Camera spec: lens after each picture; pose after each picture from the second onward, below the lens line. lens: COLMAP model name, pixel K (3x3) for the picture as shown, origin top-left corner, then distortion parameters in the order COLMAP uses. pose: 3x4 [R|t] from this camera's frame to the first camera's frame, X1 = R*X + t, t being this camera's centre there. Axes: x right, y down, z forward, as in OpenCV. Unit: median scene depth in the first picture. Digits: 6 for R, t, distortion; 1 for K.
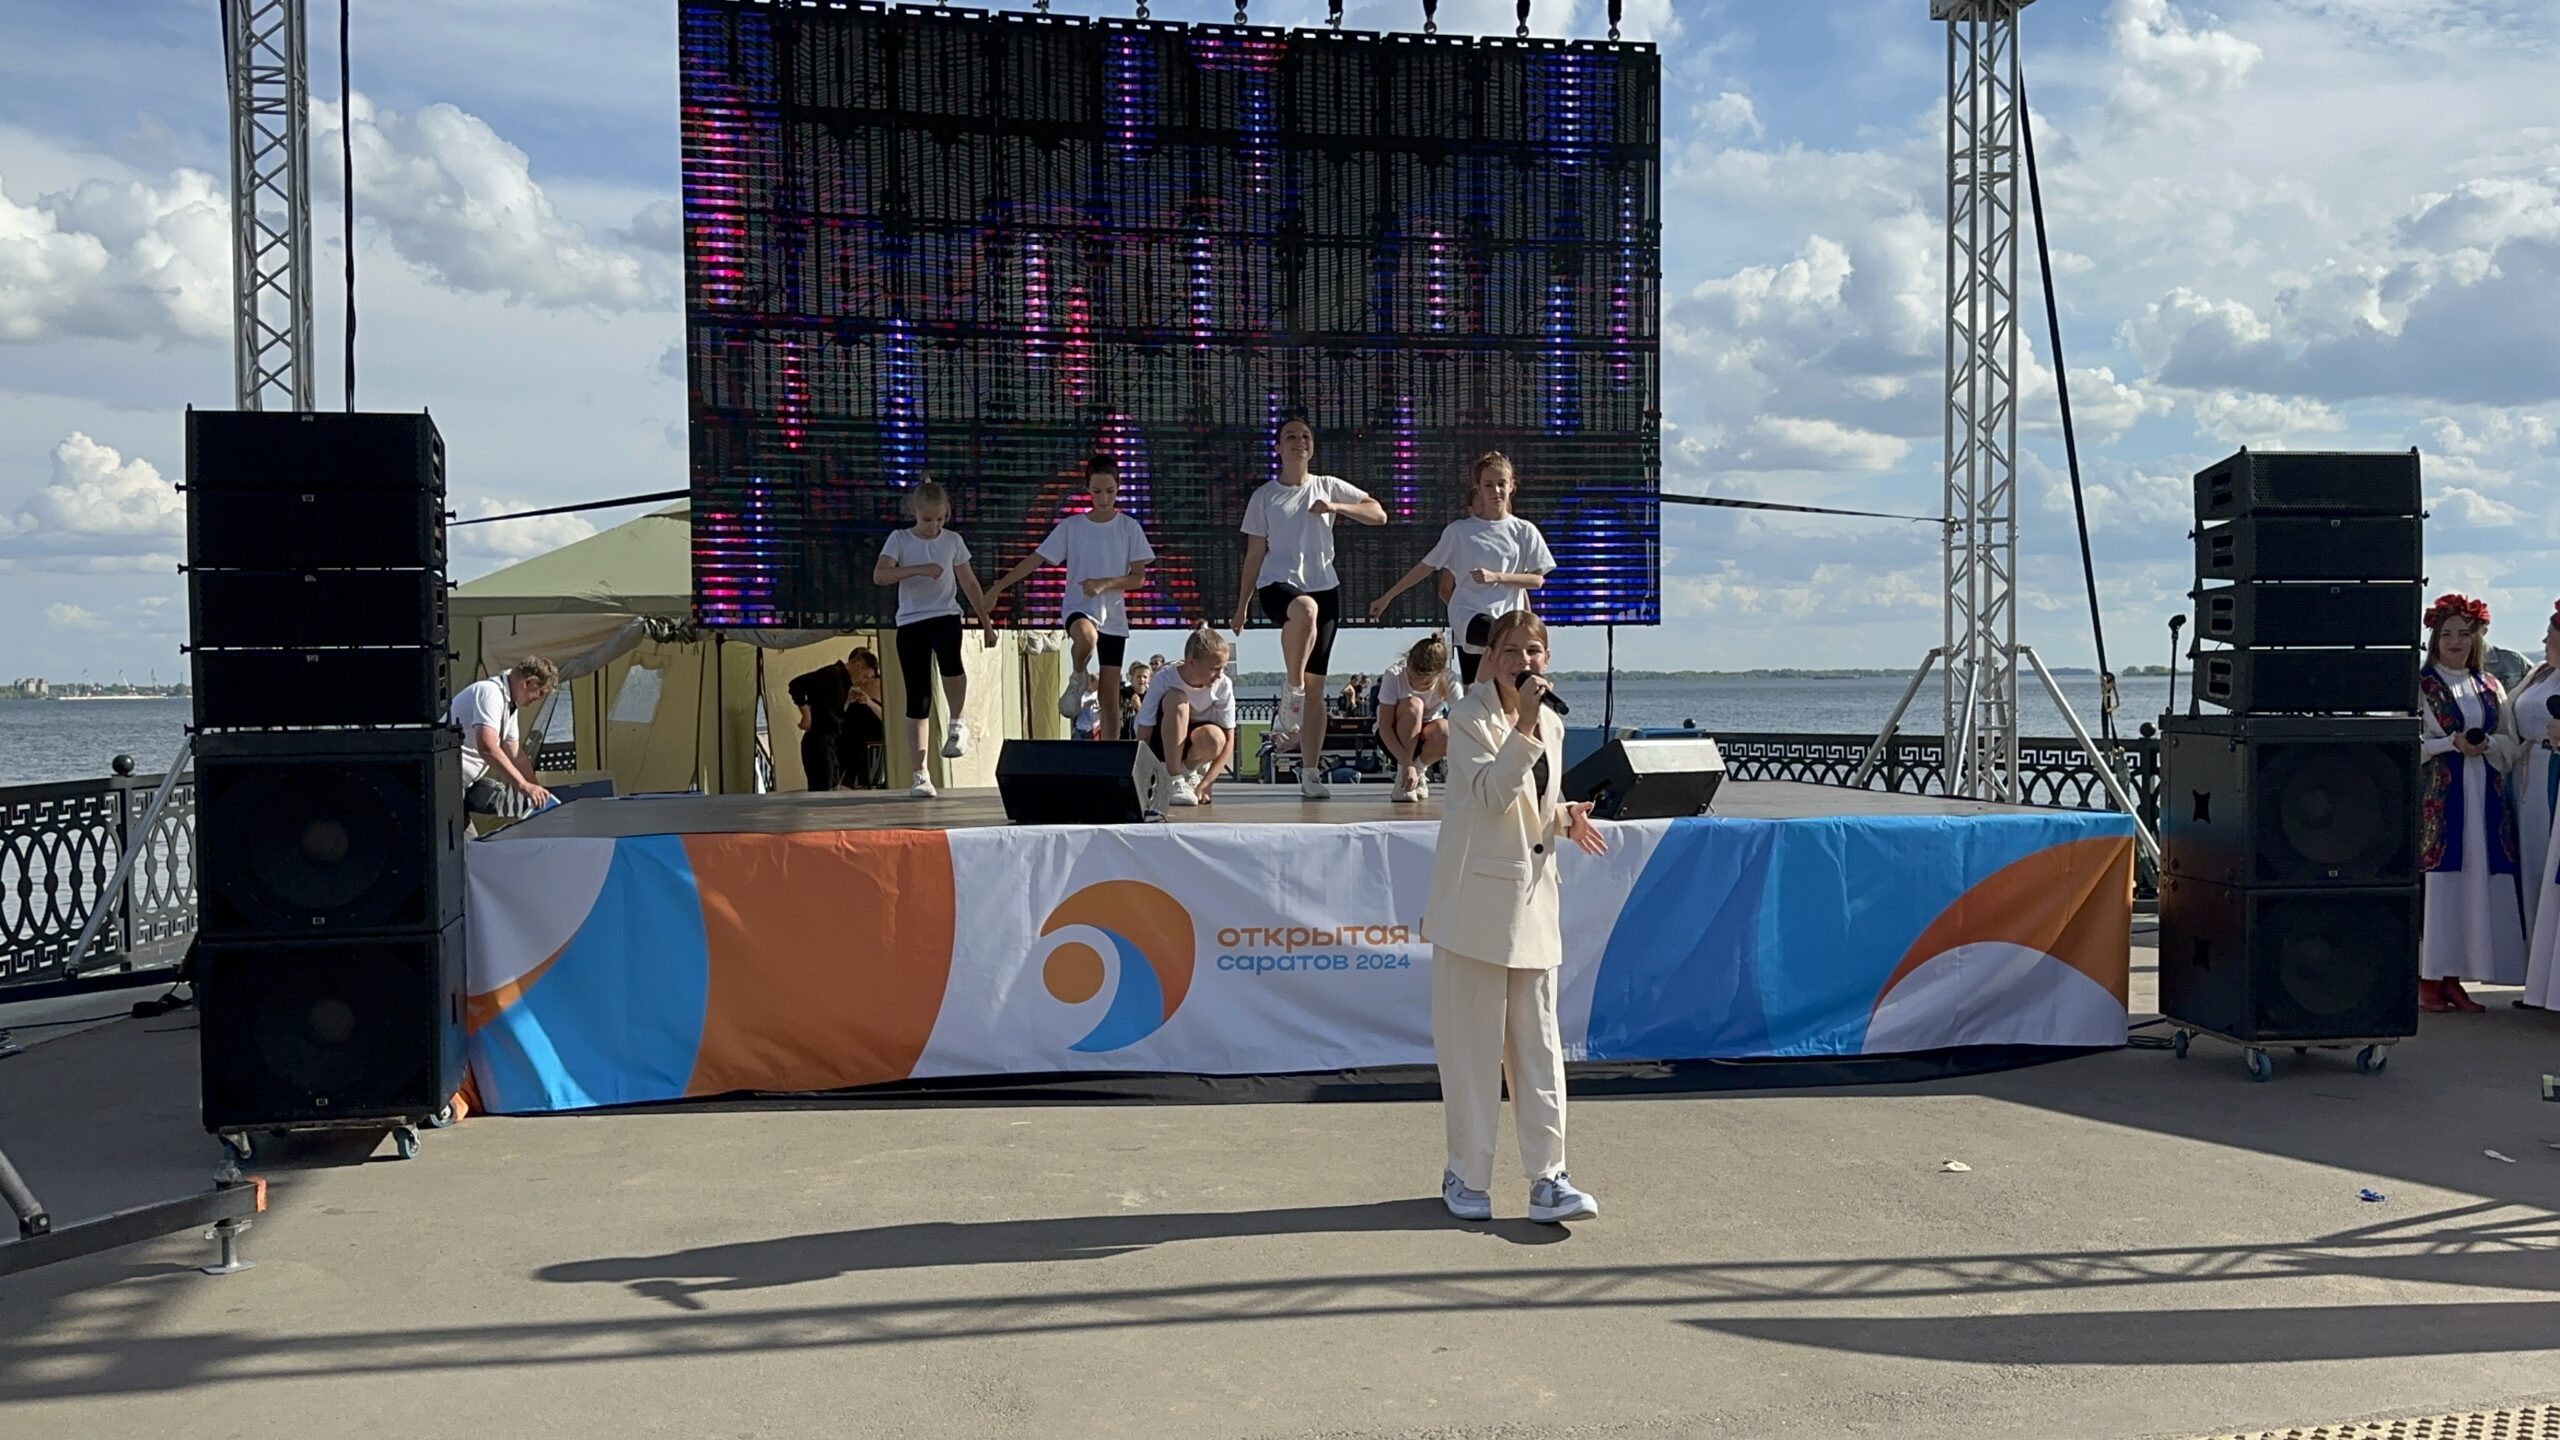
lens RADIAL K [[2179.5, 0, 1299.6], [0, 2179.5, 735.9], [0, 0, 1]] dist [0.112108, -0.107376]
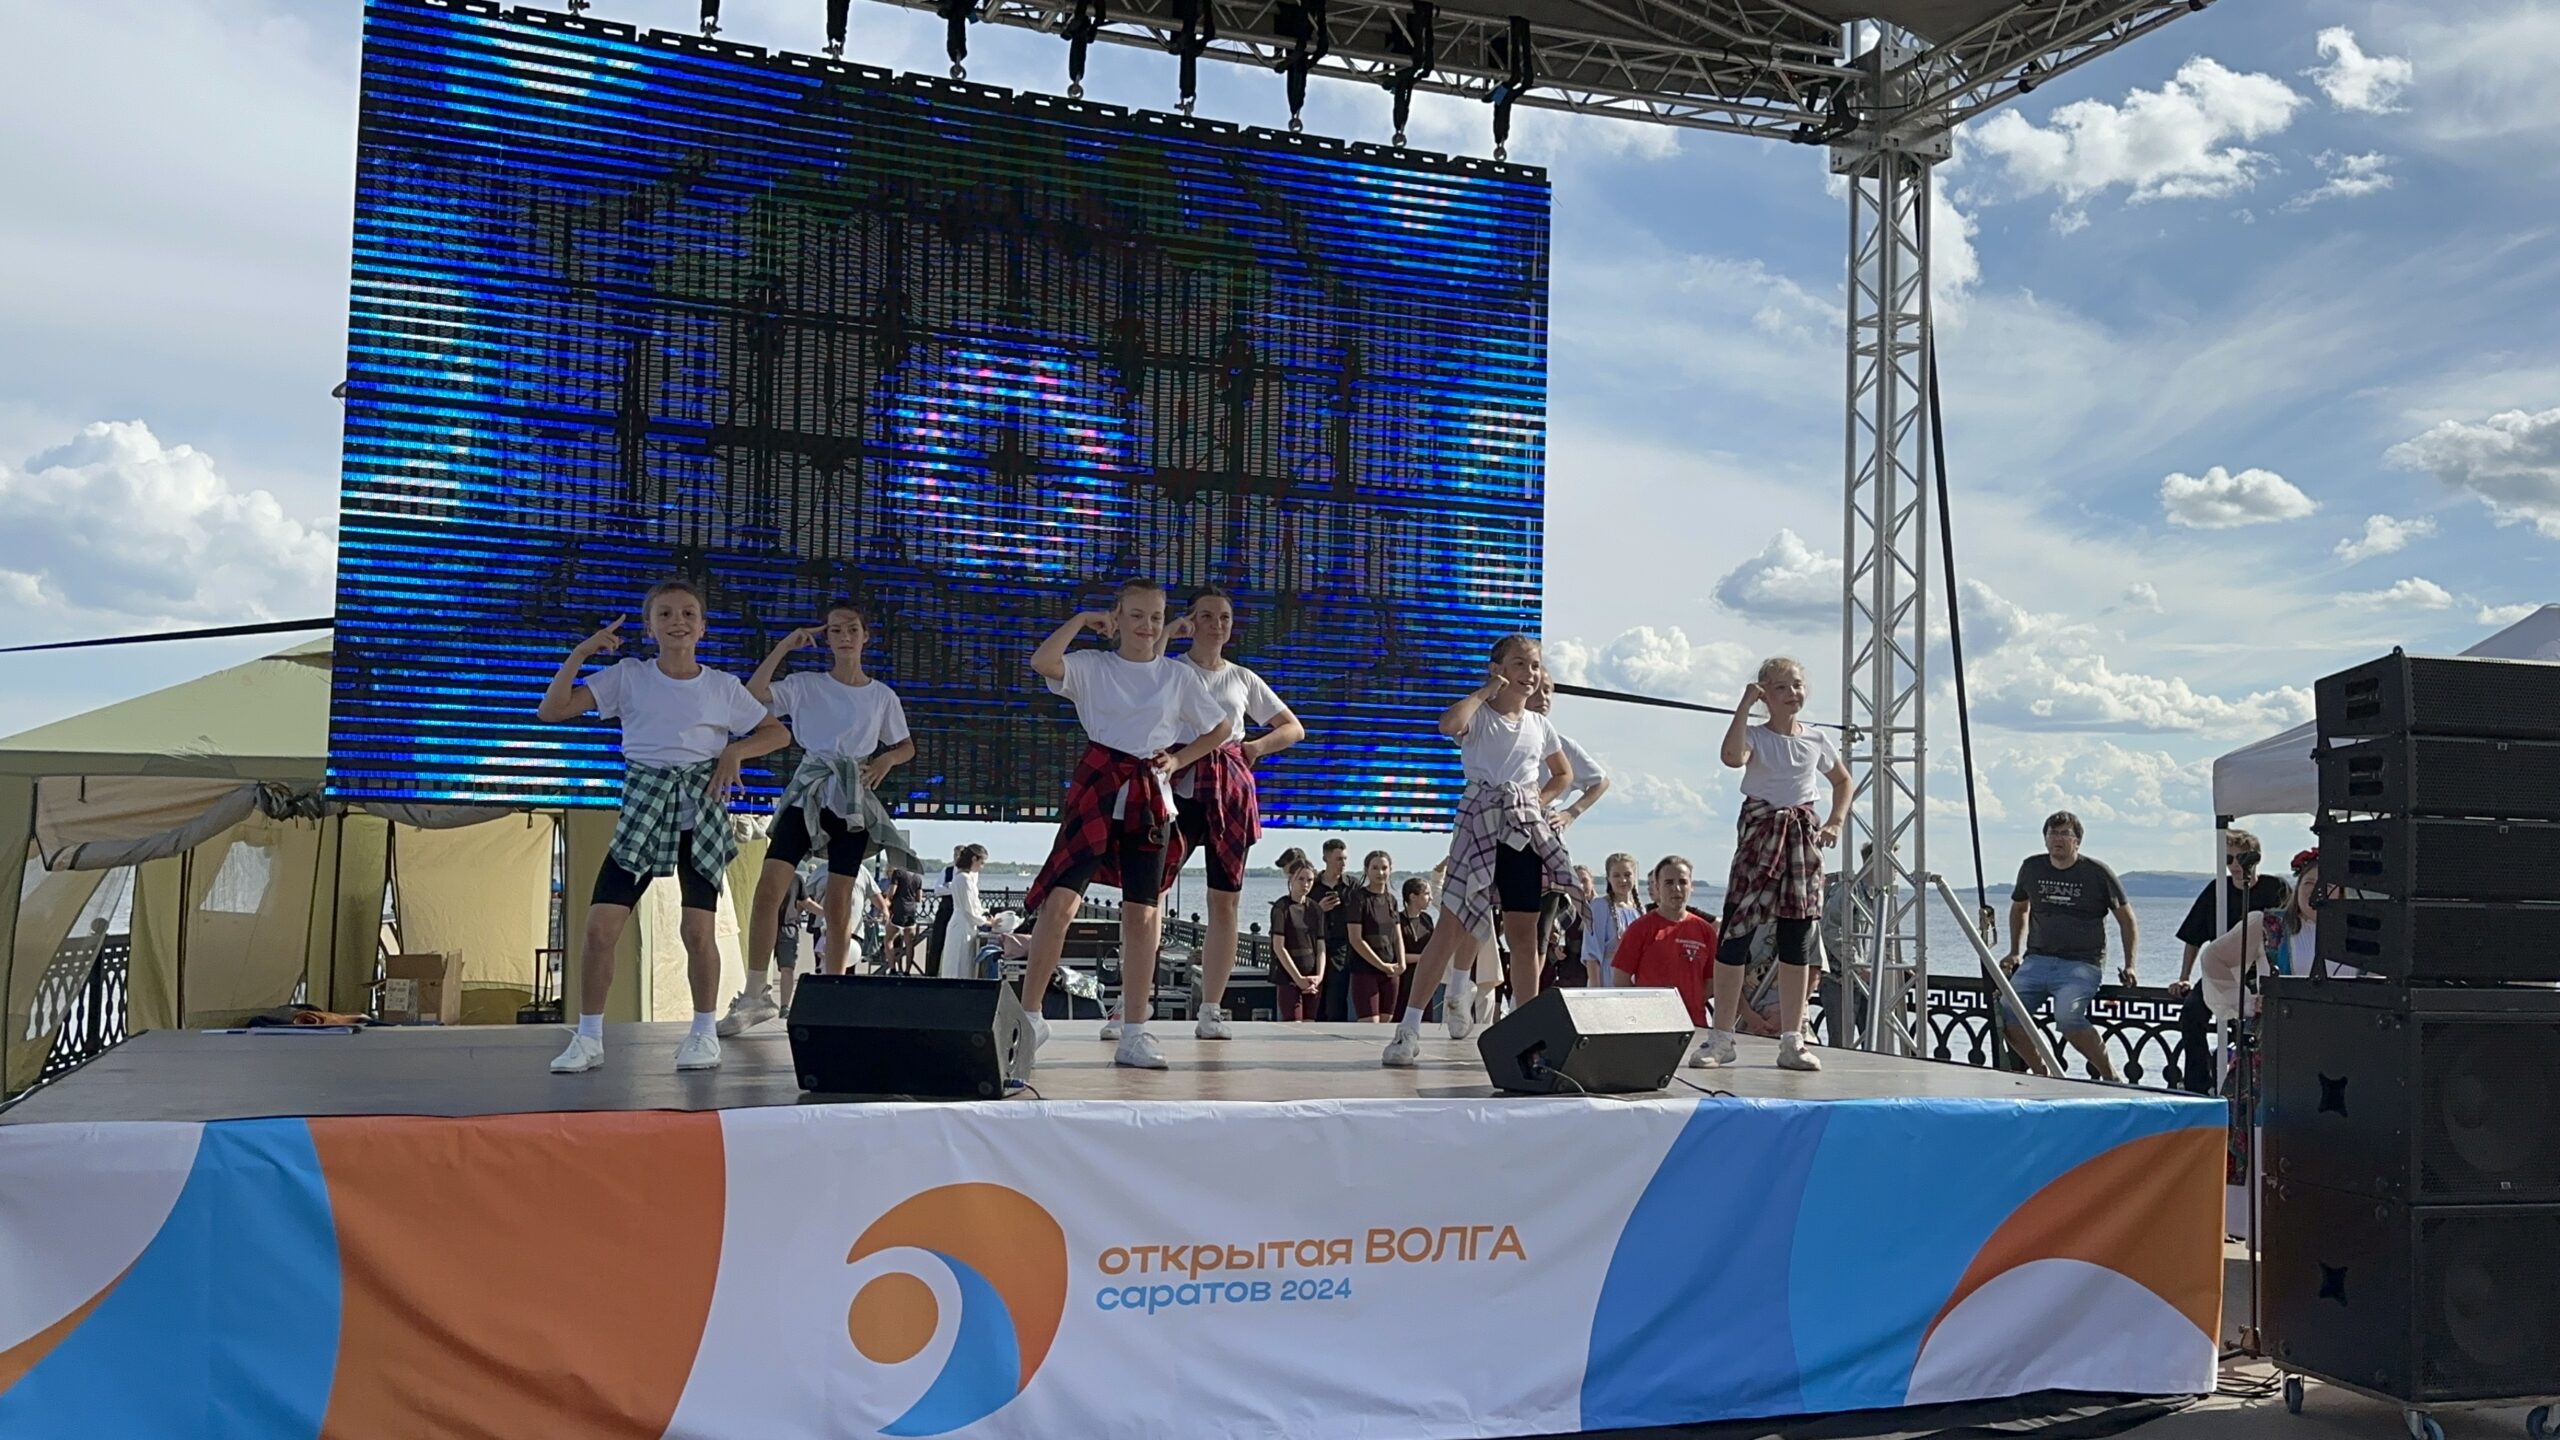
lens RADIAL K [[2179.5, 0, 1313.0], [0, 2179.5, 763.0], [0, 0, 1]] dist [0.112108, -0.107376]
pose [[0.986653, 0.038048, 0.158329, -0.059824], [-0.025883, 0.996602, -0.078202, -0.010365], [-0.160766, 0.073060, 0.984285, 0.185139]]
